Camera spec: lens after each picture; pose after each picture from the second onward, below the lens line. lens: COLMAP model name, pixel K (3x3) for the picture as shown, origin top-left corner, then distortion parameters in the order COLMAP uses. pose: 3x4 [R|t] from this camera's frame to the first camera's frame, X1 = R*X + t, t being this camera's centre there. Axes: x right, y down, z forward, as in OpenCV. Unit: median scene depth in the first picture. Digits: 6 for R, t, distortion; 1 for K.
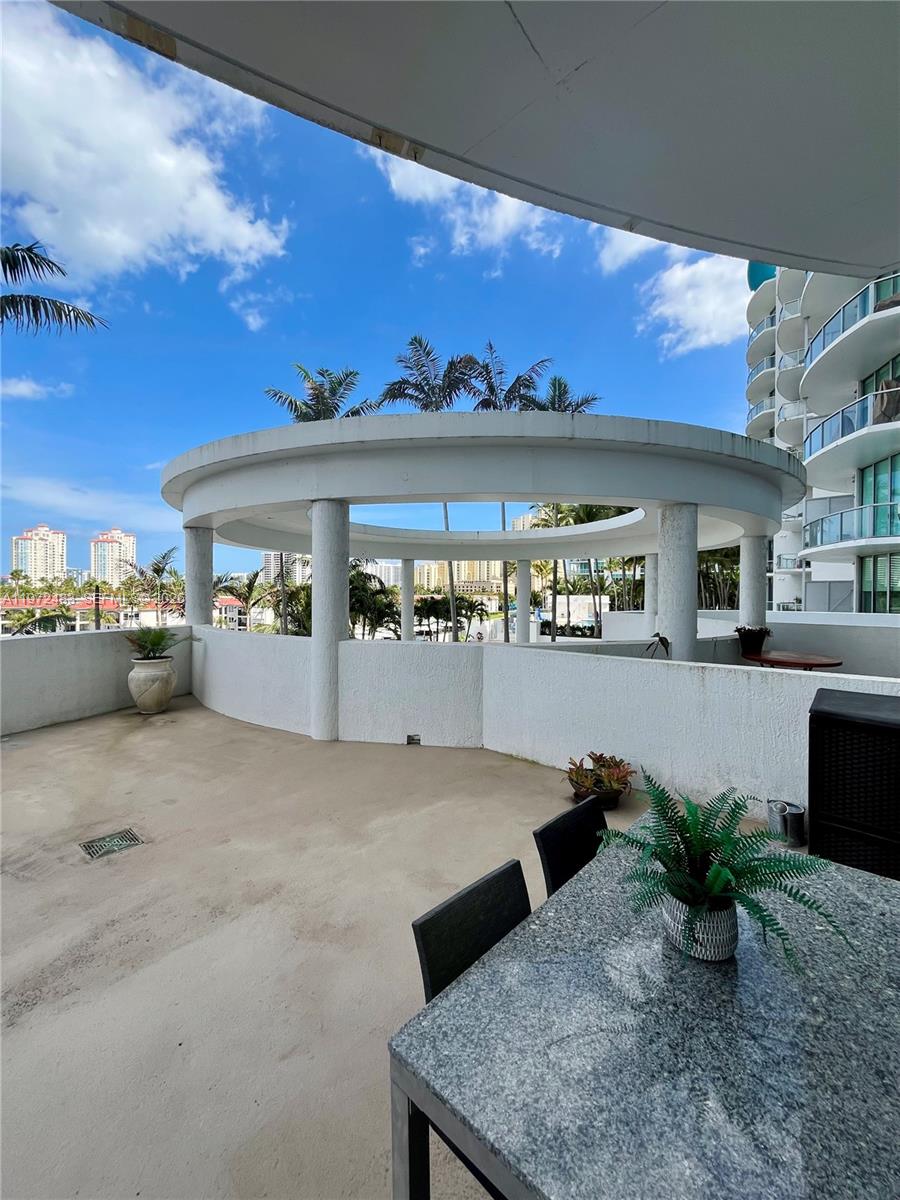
lens RADIAL K [[482.6, 0, 448.7], [0, 482.6, 593.9], [0, 0, 1]] dist [-0.003596, -0.000375]
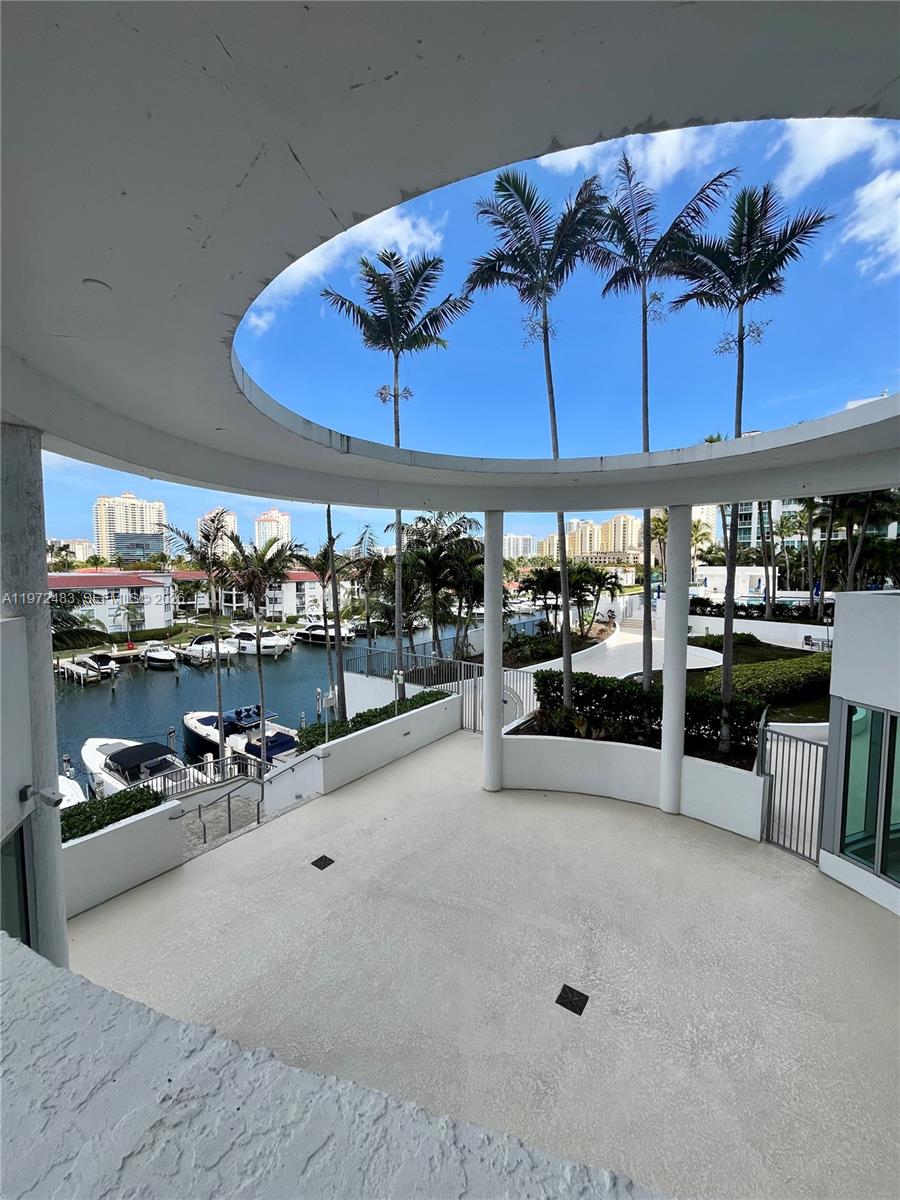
lens RADIAL K [[482.6, 0, 450.2], [0, 482.6, 600.5], [0, 0, 1]] dist [-0.003596, -0.000375]
pose [[0.965390, 0.014651, -0.260397, 0.016153], [0.003833, 0.997516, 0.070334, 0.003156], [0.260781, -0.068898, 0.962936, 0.148159]]
